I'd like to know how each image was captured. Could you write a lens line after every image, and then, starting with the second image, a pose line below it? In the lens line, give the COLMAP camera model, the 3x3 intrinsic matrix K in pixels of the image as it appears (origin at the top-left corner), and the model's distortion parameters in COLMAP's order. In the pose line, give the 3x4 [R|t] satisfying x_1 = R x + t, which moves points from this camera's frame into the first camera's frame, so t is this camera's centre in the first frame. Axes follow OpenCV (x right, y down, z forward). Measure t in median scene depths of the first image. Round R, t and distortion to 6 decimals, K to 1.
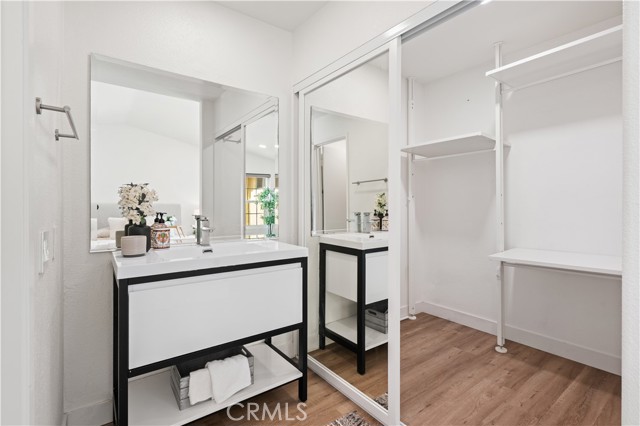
lens RADIAL K [[316.6, 0, 326.3], [0, 316.6, 209.4], [0, 0, 1]] dist [-0.021741, 0.000675]
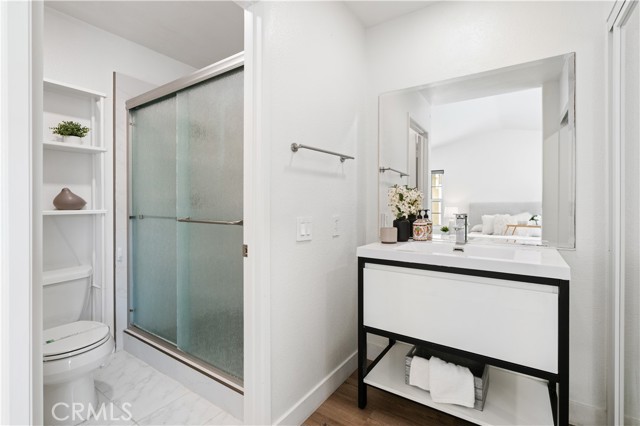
lens RADIAL K [[294.2, 0, 315.7], [0, 294.2, 207.4], [0, 0, 1]] dist [-0.009460, 0.004224]
pose [[0.310197, 0.013659, -0.950574, 0.255744], [-0.015998, 0.999830, 0.009146, -0.001584], [0.950538, 0.012370, 0.310363, 0.208866]]
